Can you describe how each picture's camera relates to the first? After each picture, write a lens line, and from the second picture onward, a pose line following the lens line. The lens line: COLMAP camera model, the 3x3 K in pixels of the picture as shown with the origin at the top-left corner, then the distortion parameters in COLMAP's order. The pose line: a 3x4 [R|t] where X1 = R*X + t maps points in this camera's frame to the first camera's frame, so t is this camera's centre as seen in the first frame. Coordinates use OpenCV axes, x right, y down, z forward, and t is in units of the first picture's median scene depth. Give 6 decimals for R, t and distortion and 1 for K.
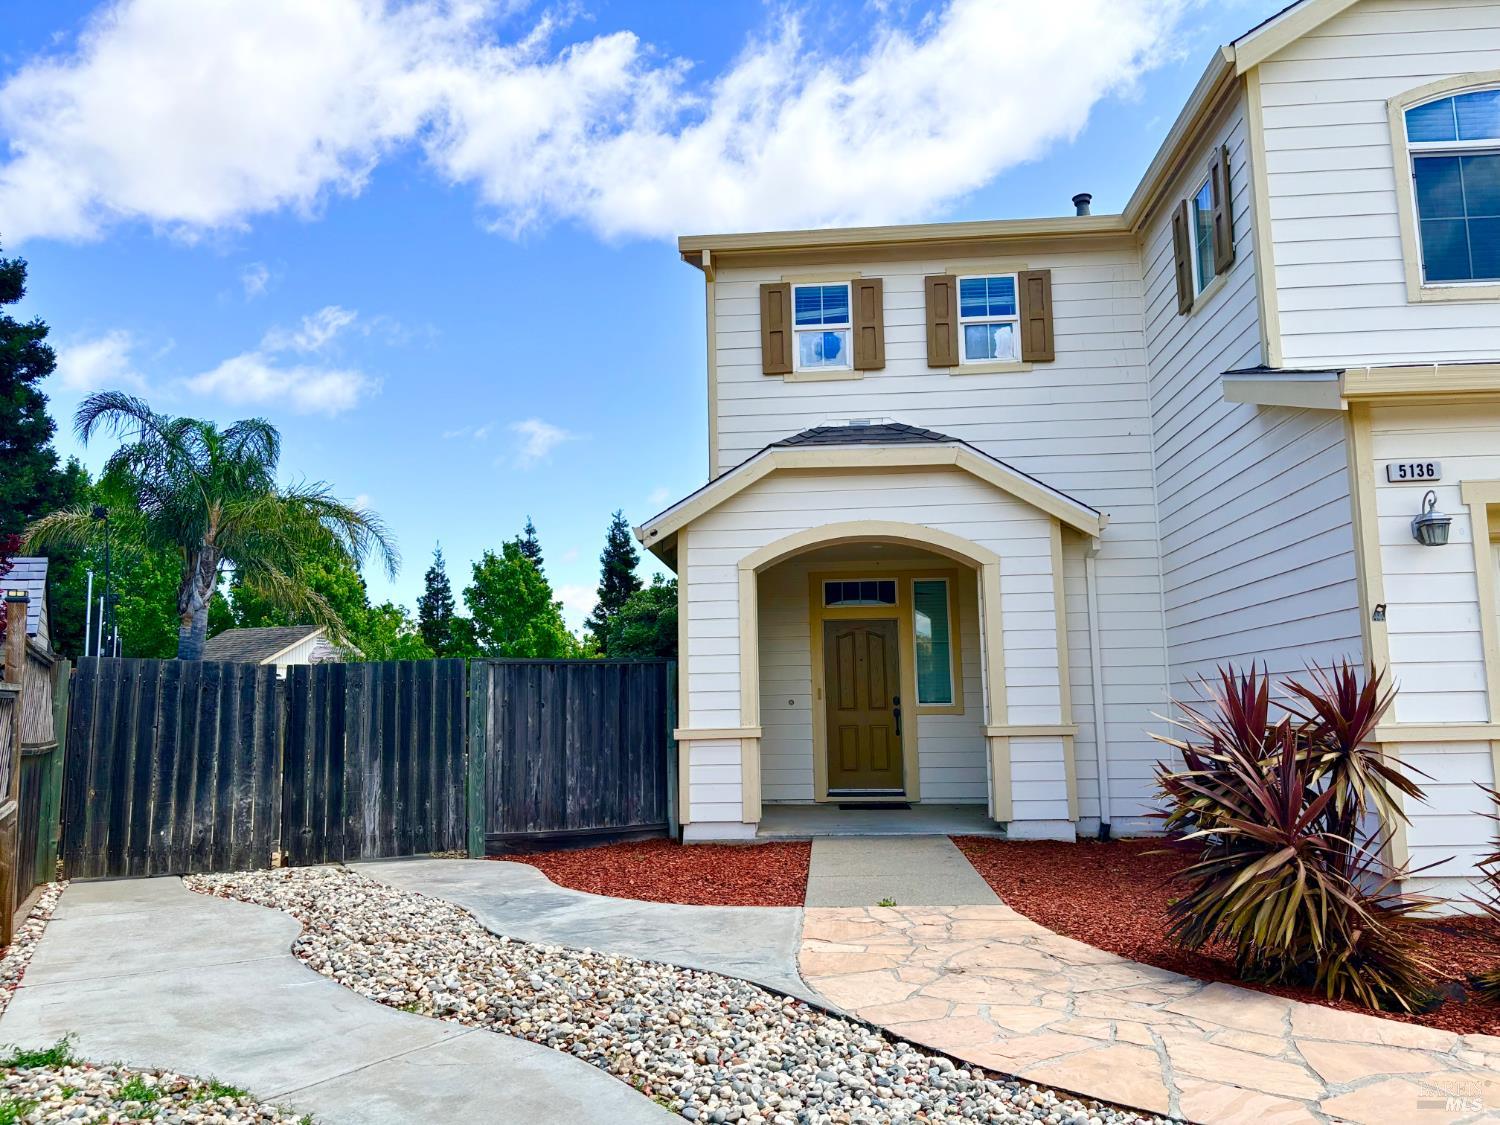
lens RADIAL K [[1146.7, 0, 750.0], [0, 1146.7, 562.5], [0, 0, 1]] dist [-0.005568, -0.086534]
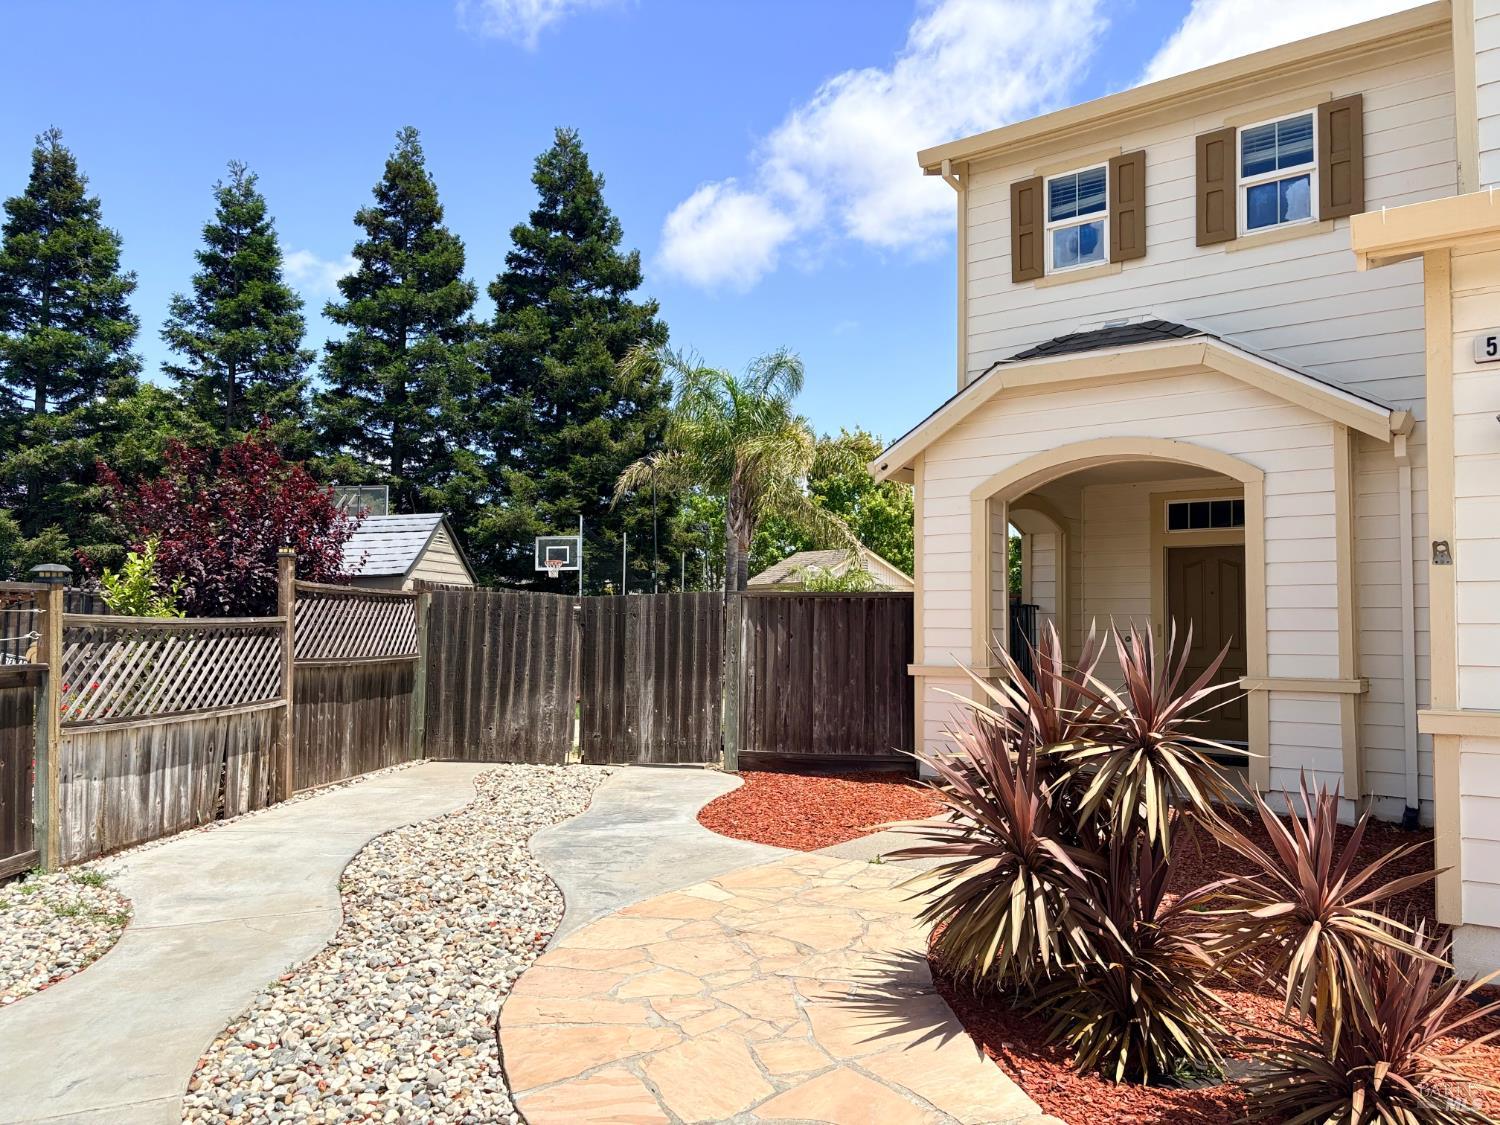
lens RADIAL K [[1146.7, 0, 750.0], [0, 1146.7, 562.5], [0, 0, 1]] dist [-0.005568, -0.086534]
pose [[0.806253, -0.006291, -0.591537, 0.415703], [0.052603, 0.996745, 0.061098, -0.009545], [0.589227, -0.080377, 0.803960, 0.130495]]
